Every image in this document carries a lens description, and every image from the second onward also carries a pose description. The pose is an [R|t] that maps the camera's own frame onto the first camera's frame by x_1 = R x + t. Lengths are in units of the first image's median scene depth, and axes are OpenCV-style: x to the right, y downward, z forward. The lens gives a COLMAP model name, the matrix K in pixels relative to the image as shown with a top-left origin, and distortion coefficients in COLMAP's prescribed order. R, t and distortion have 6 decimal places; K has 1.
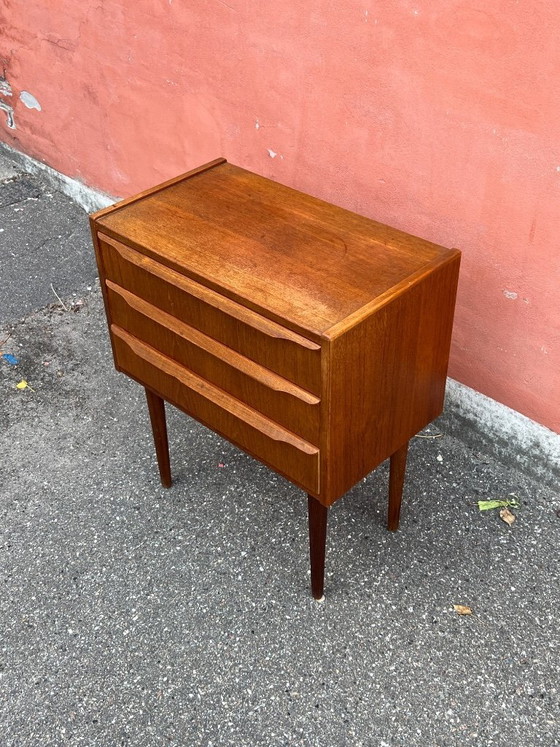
lens RADIAL K [[886.6, 0, 271.9], [0, 886.6, 359.9], [0, 0, 1]] dist [0.023296, 0.000000]
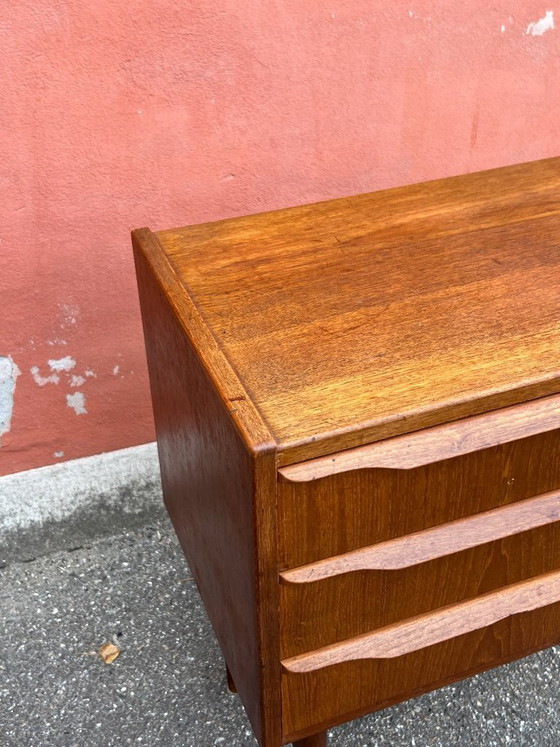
lens RADIAL K [[886.6, 0, 275.6], [0, 886.6, 359.8], [0, 0, 1]] dist [0.023296, 0.000000]
pose [[0.424229, -0.506892, 0.750393, -0.421394], [0.543567, 0.805305, 0.236683, -0.252866], [-0.724268, 0.307482, 0.617164, 0.715336]]
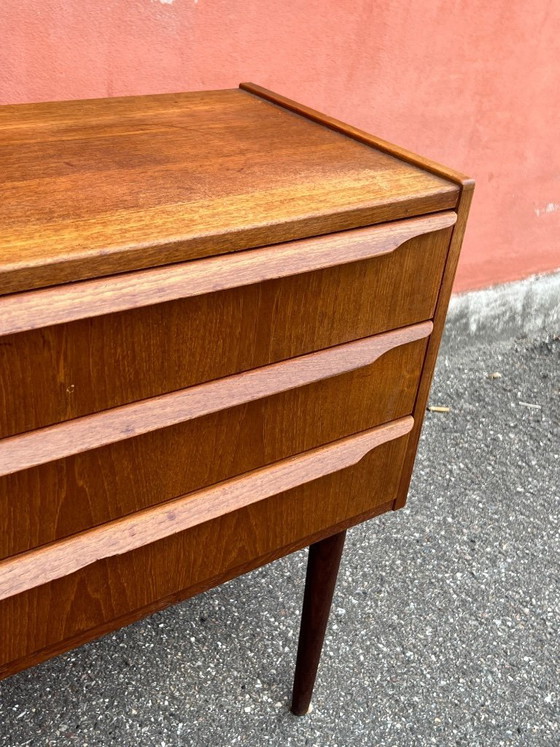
lens RADIAL K [[886.6, 0, 273.4], [0, 886.6, 361.4], [0, 0, 1]] dist [0.023296, 0.000000]
pose [[0.173152, -0.453441, 0.874305, -0.386661], [0.504086, 0.803431, 0.316852, -0.134332], [-0.846118, 0.385861, 0.367689, 0.704977]]
